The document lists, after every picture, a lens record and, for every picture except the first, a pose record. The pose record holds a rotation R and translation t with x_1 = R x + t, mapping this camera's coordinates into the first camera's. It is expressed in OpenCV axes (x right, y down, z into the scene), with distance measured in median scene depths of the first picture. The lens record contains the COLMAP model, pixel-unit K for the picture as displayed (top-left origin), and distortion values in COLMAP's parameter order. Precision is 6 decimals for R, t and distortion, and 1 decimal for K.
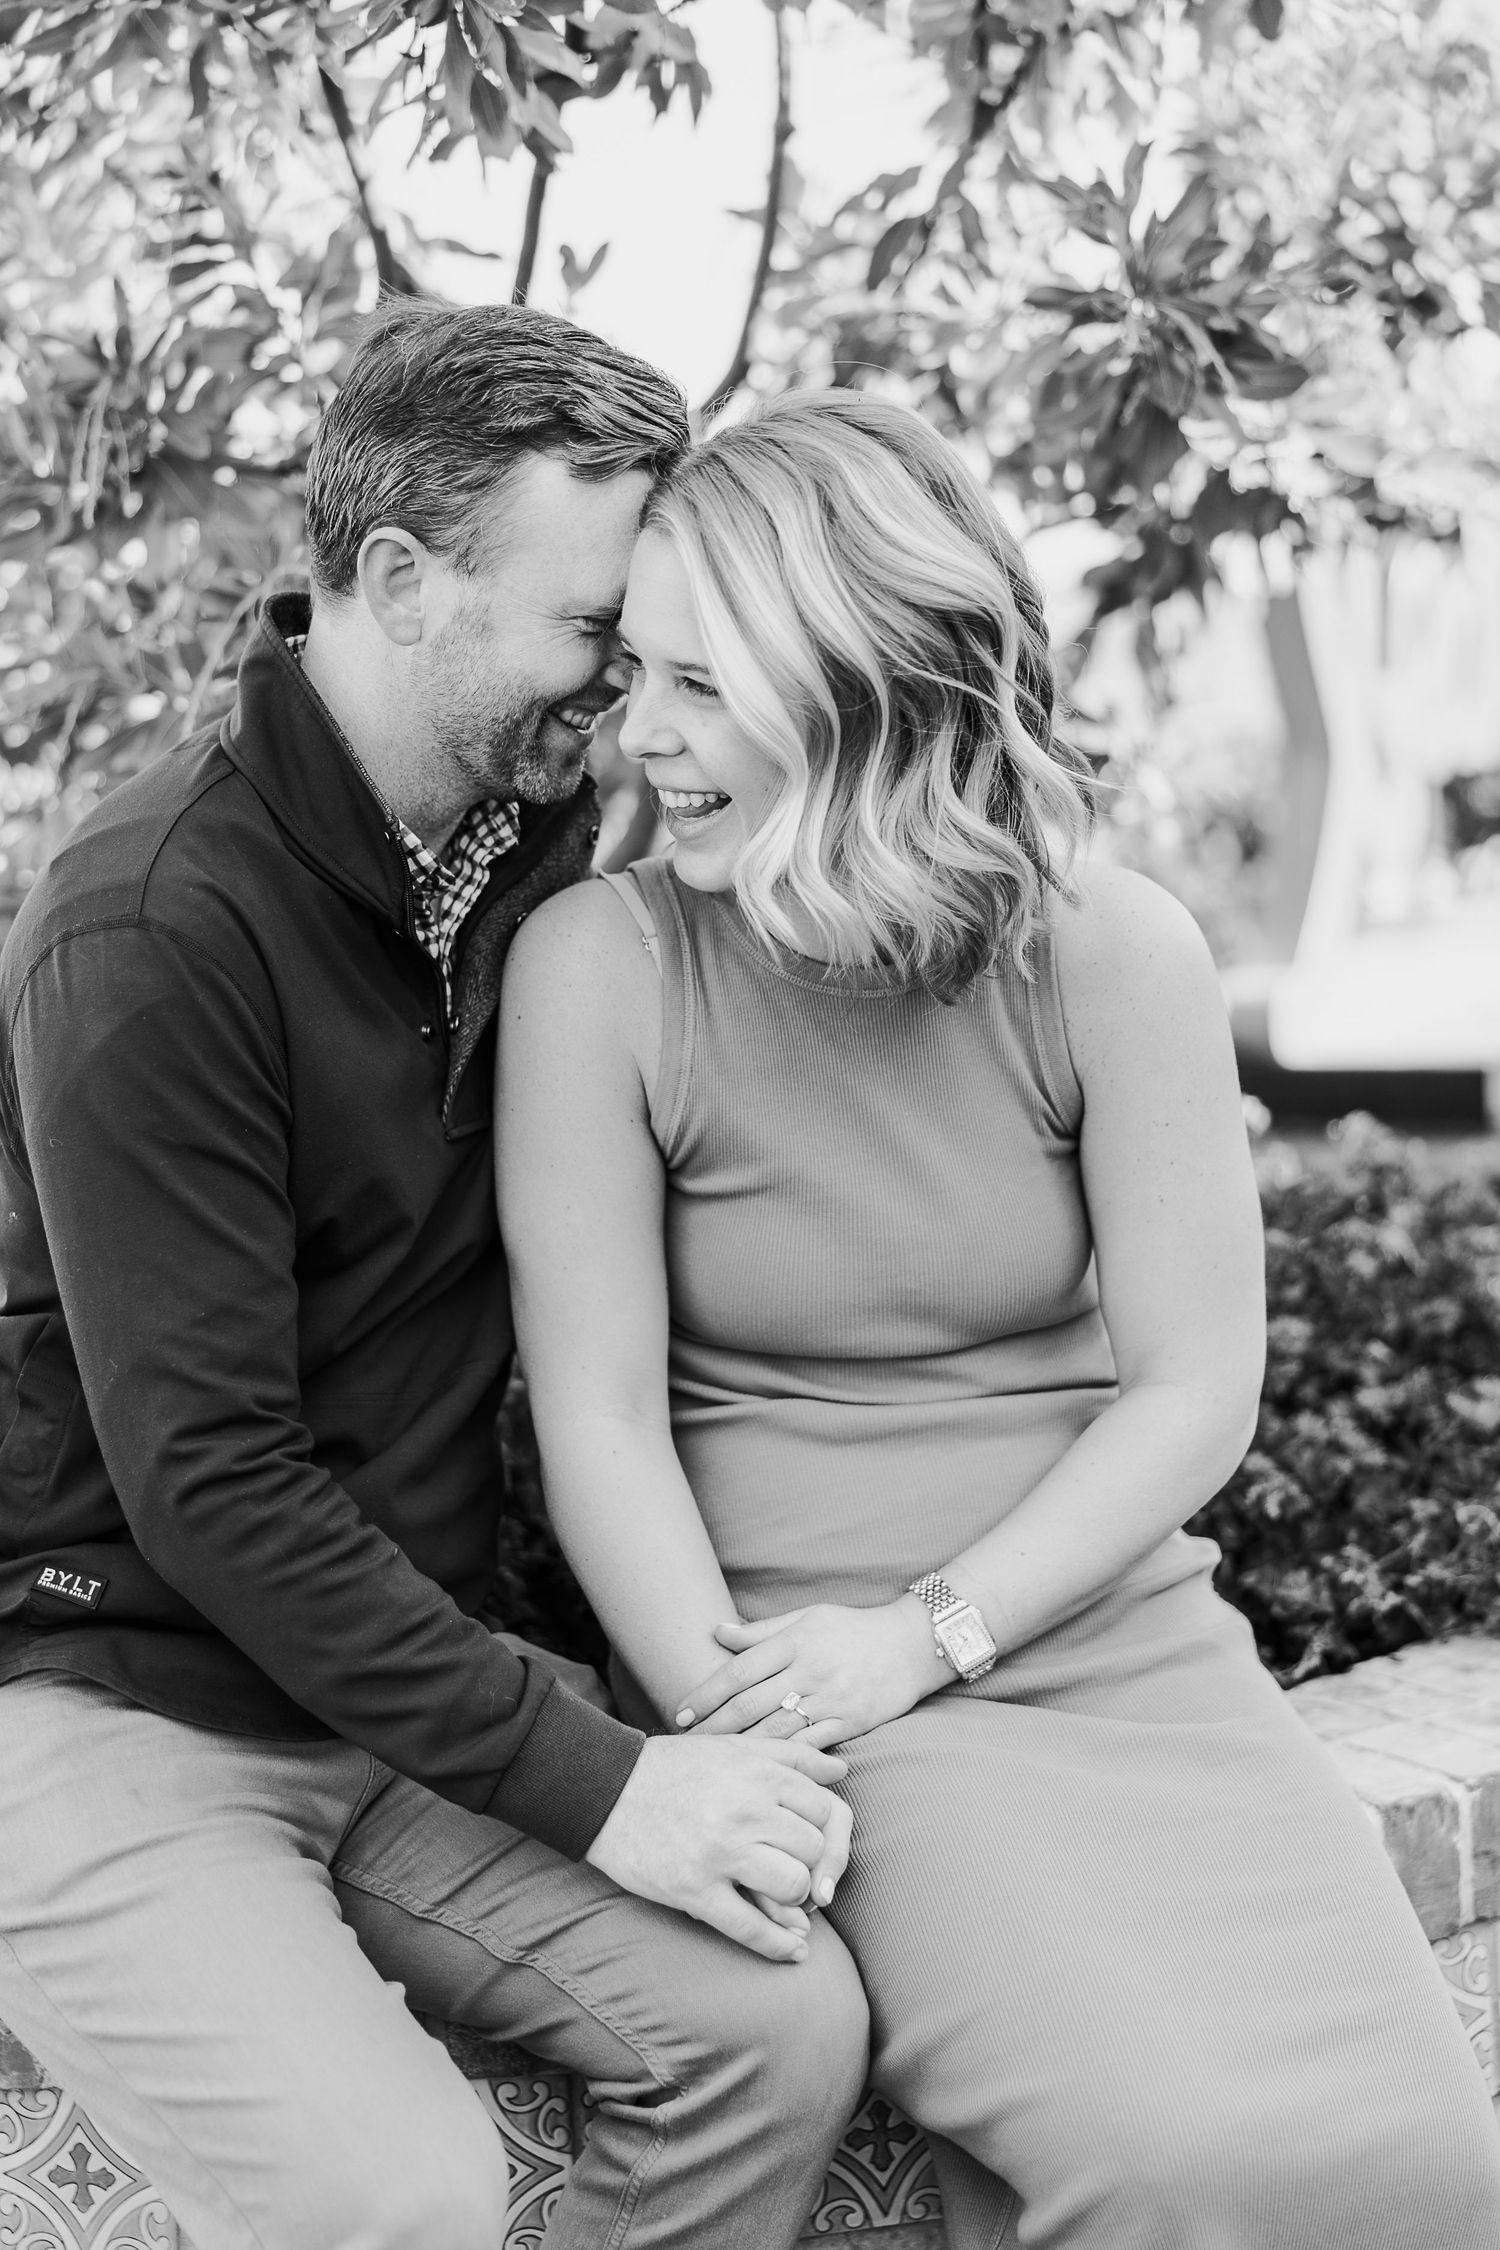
lens RADIAL K [[4234.2, 0, 751.1], [0, 4234.2, 1107.3], [0, 0, 1]] dist [-0.044101, 0.000000]
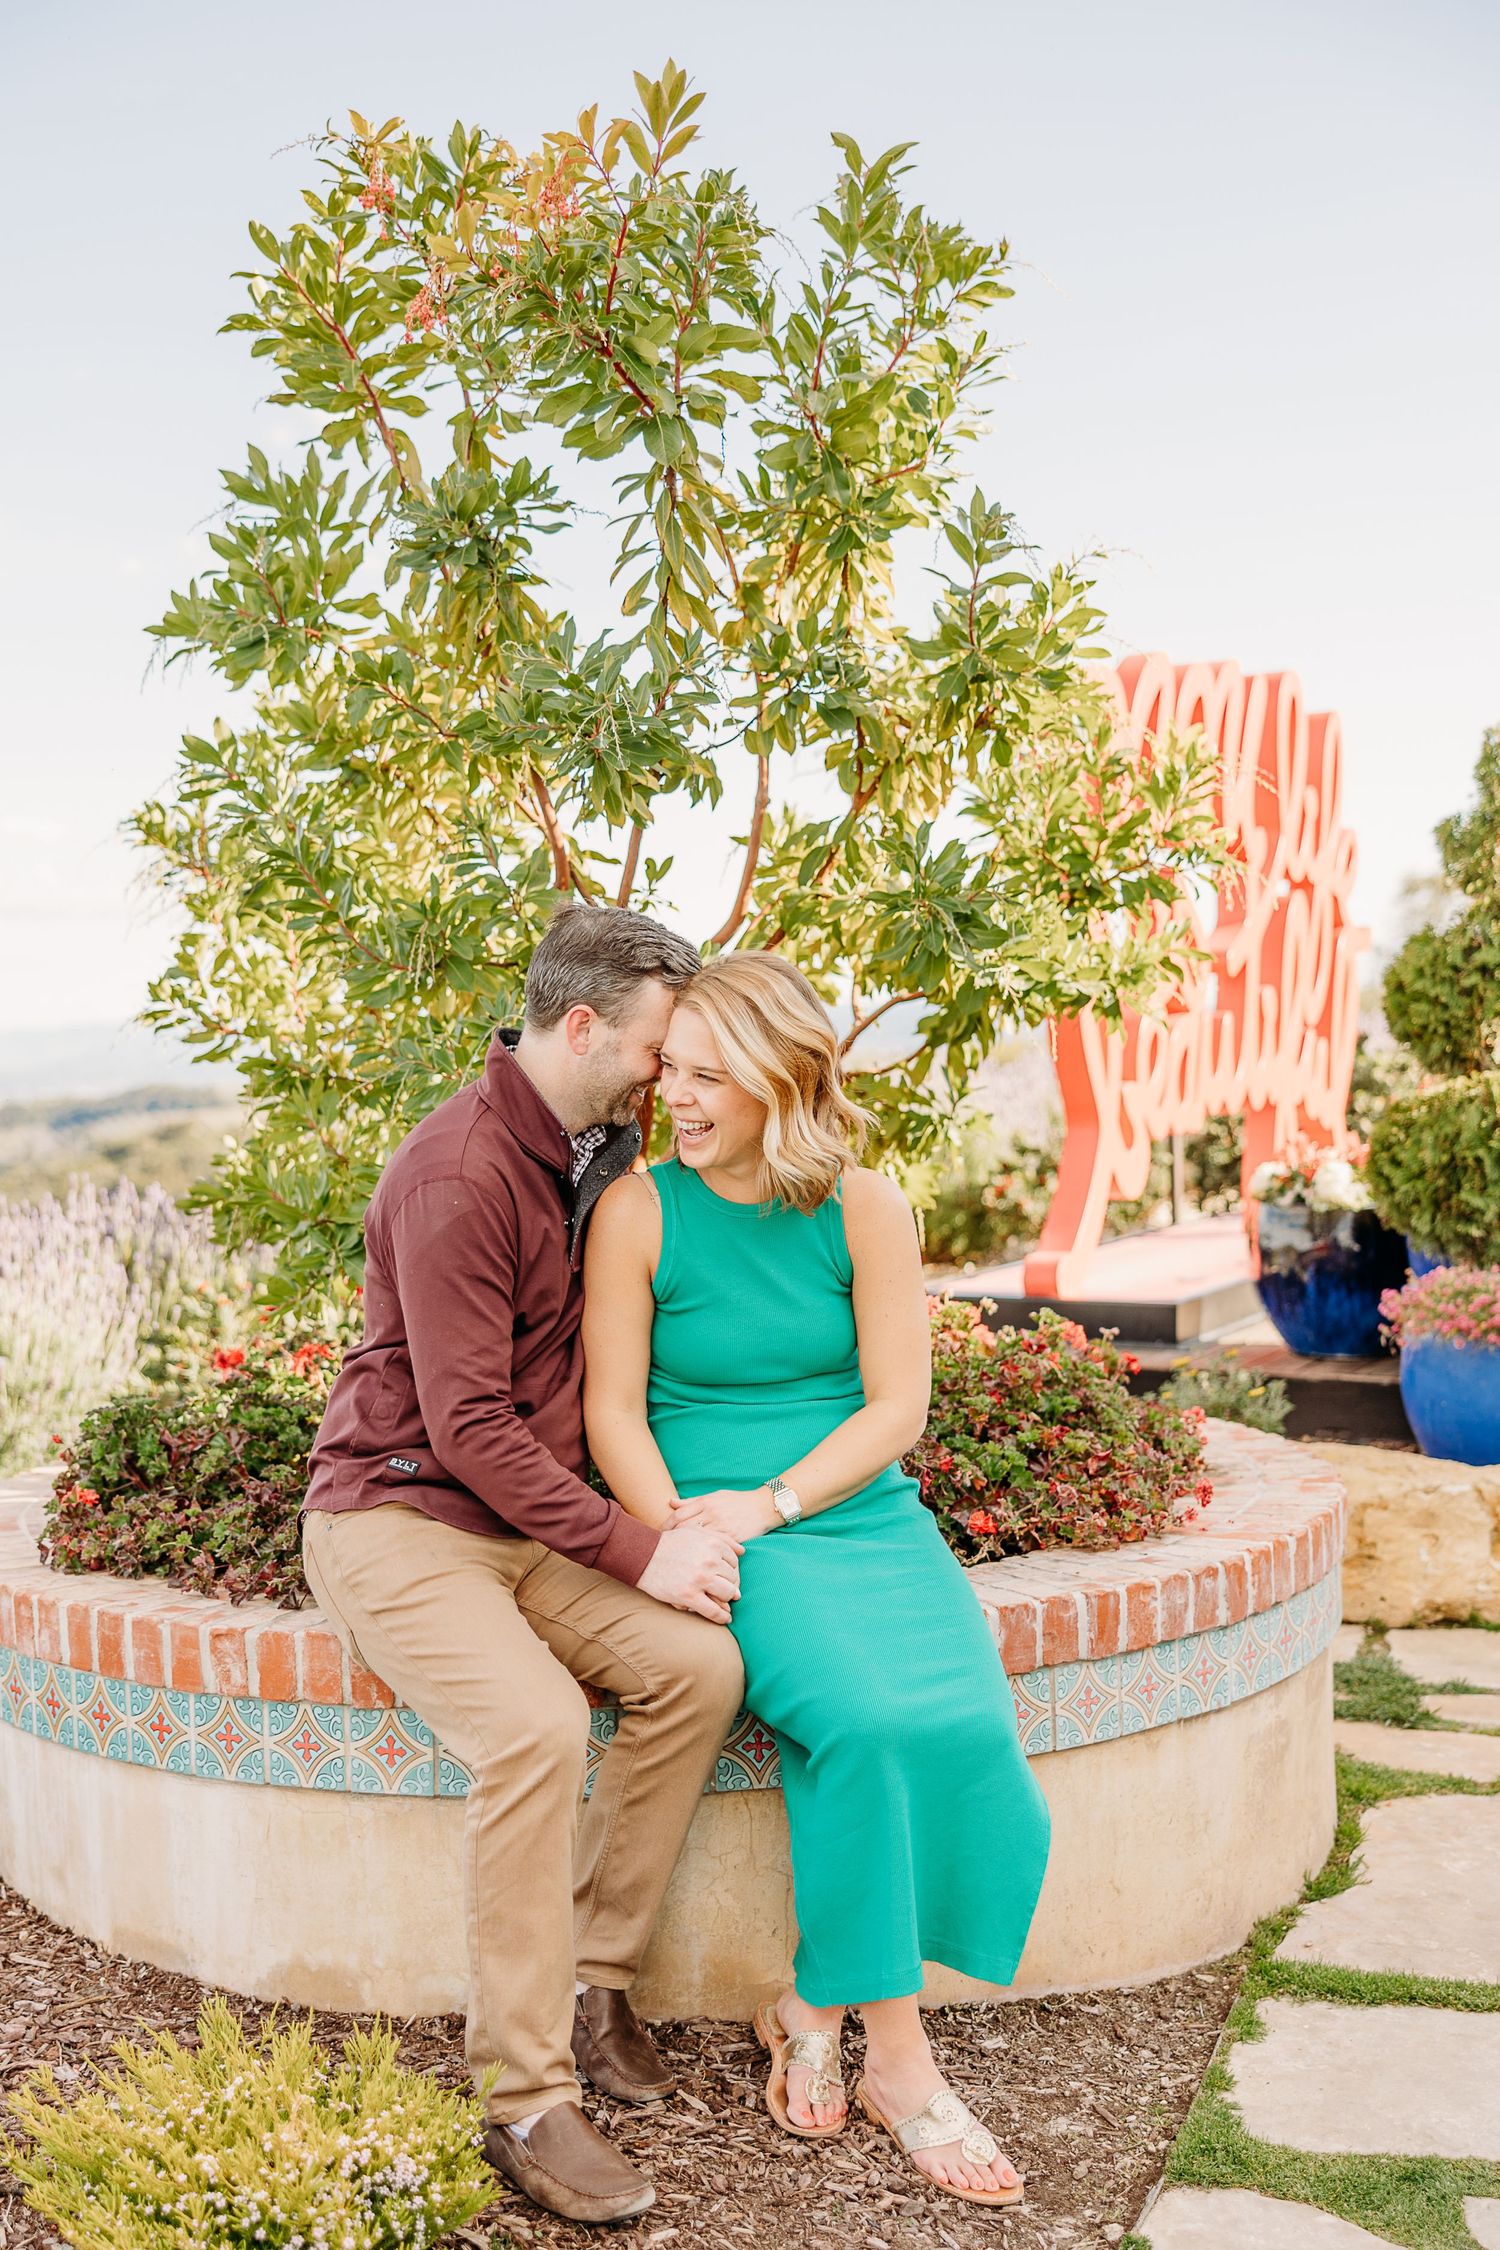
lens RADIAL K [[2579.7, 0, 738.5], [0, 2579.7, 1136.0], [0, 0, 1]] dist [-0.021678, 0.000000]
pose [[0.999422, 0.032310, -0.010552, 0.017657], [-0.033000, 0.996740, -0.073617, 0.021069], [0.008139, 0.073923, 0.997231, -0.251911]]
